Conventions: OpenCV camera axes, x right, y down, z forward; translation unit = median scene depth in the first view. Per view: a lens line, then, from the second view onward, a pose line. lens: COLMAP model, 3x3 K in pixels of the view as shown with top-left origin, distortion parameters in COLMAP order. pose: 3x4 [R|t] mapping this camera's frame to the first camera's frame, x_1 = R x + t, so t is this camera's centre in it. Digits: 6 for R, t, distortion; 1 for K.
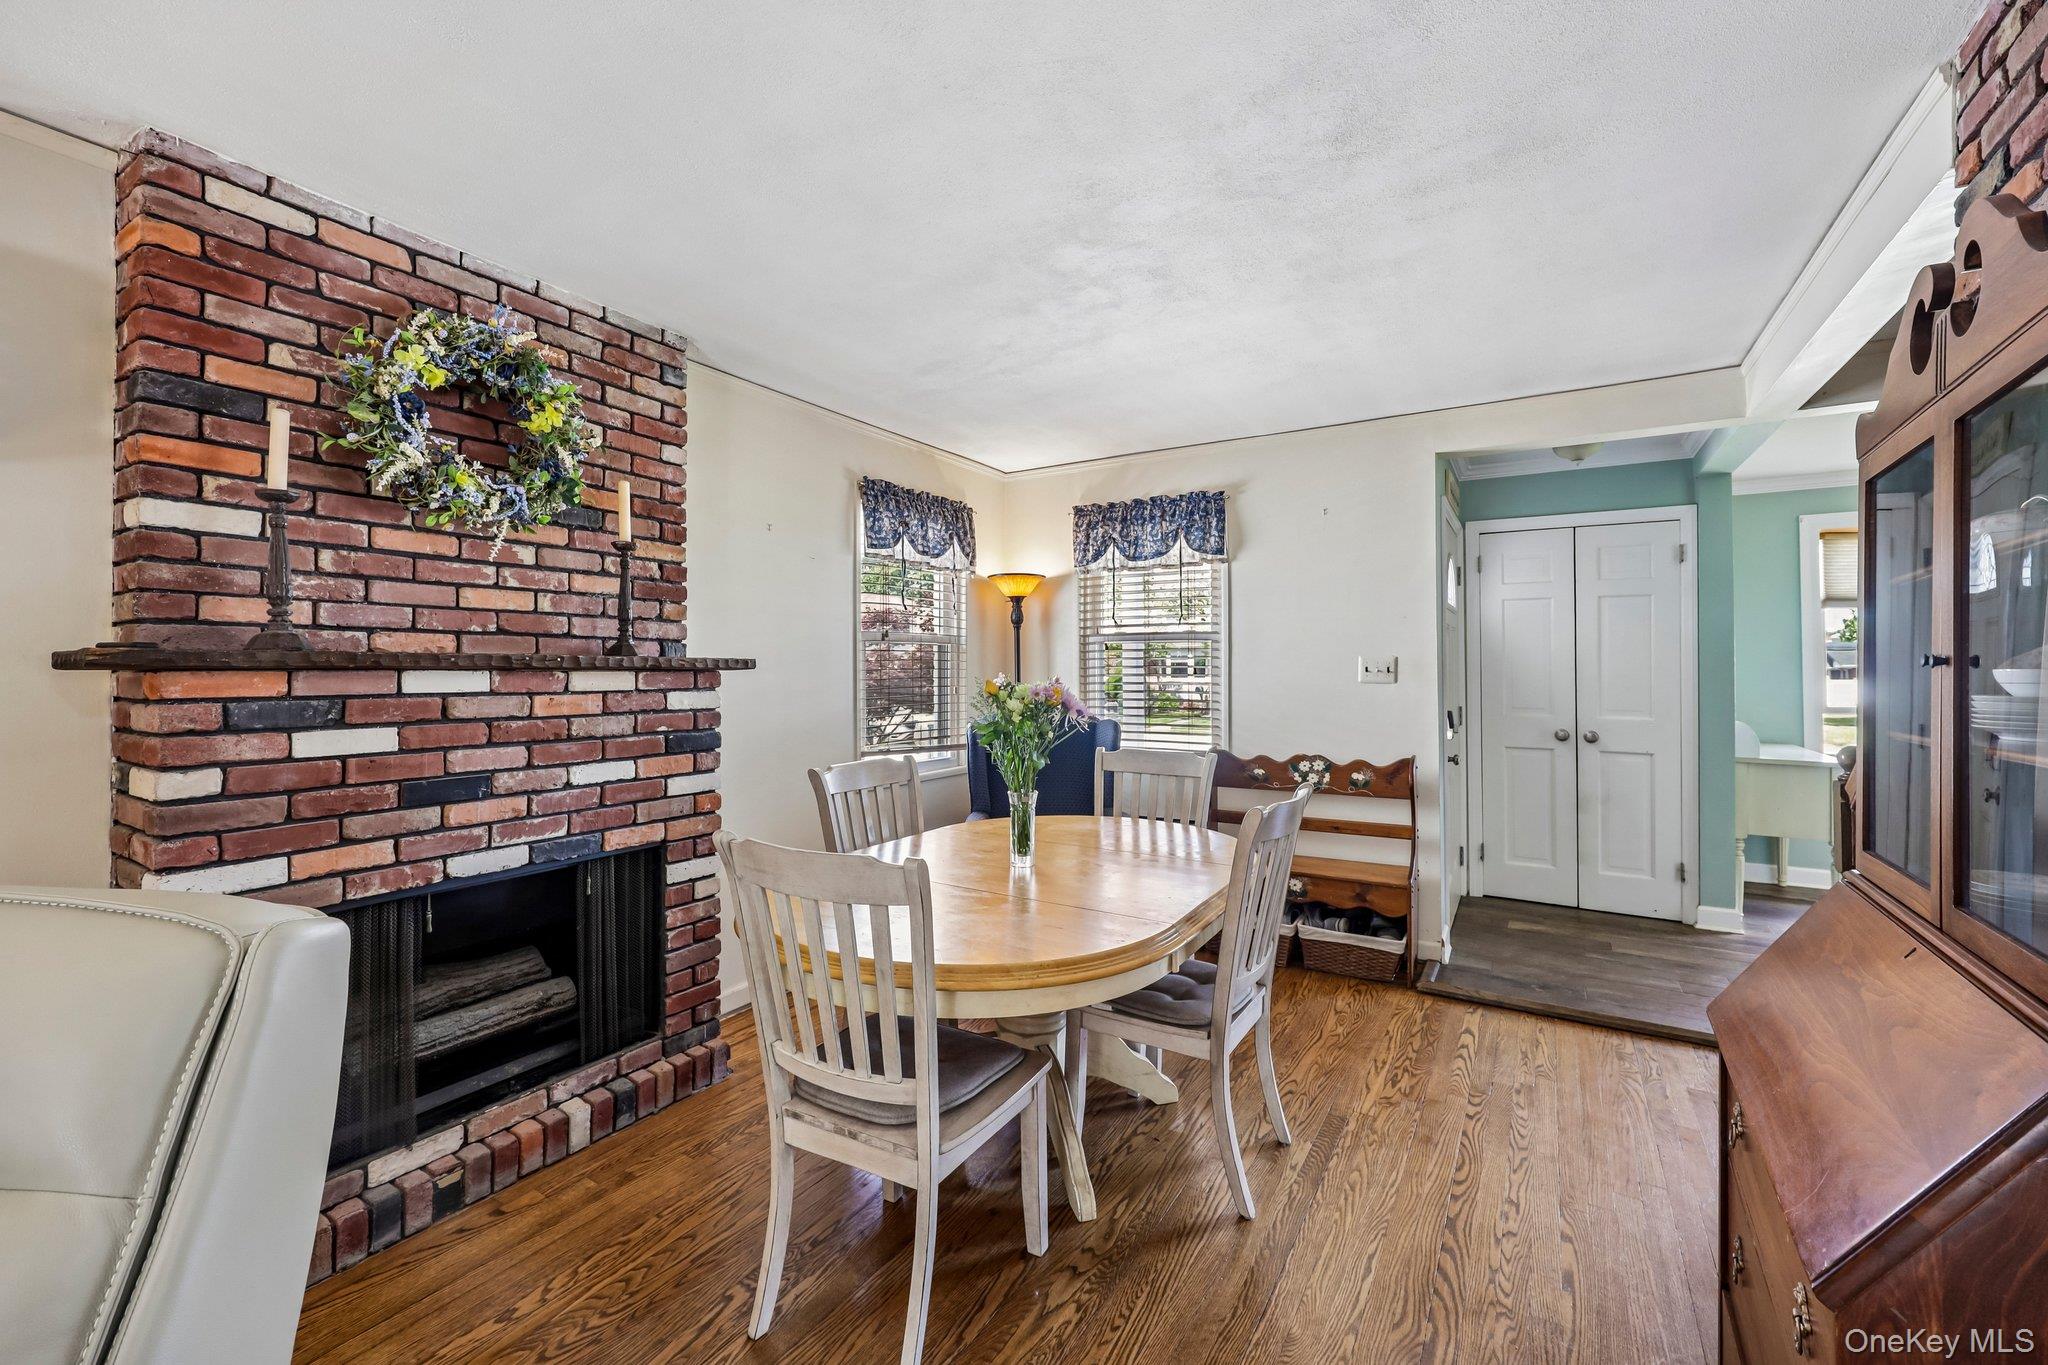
lens RADIAL K [[824.4, 0, 1010.5], [0, 824.4, 657.8], [0, 0, 1]] dist [0.002737, -0.000059]
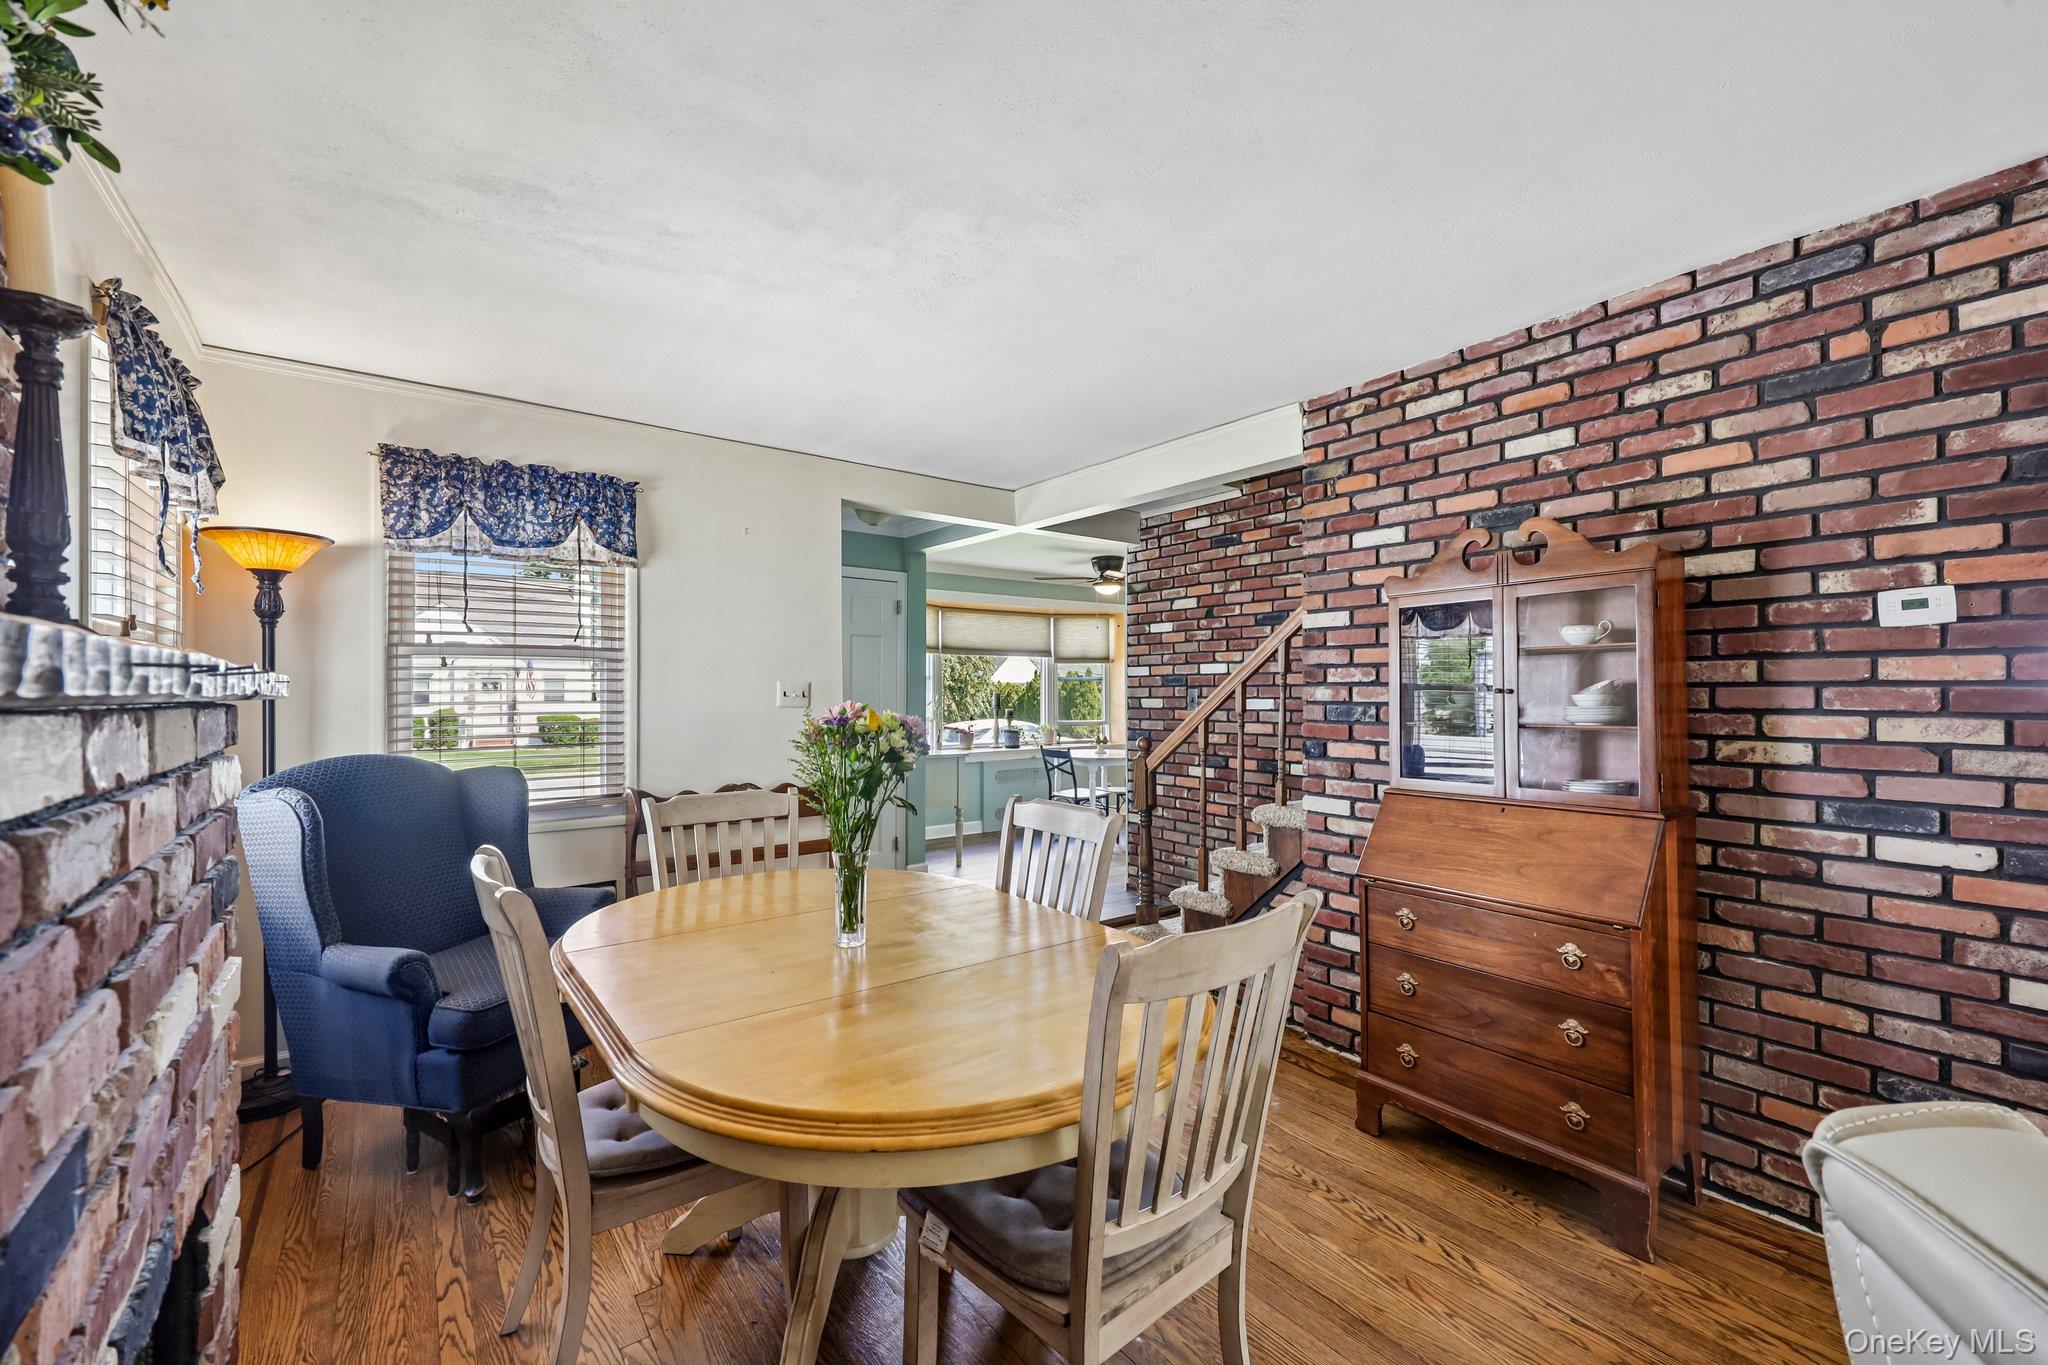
lens RADIAL K [[824.4, 0, 1025.8], [0, 824.4, 685.0], [0, 0, 1]] dist [0.002737, -0.000059]
pose [[0.356749, 0.006159, 0.934180, -0.369459], [-0.011001, 0.999937, -0.002391, 0.002147], [-0.934136, -0.009424, 0.356794, 0.312183]]
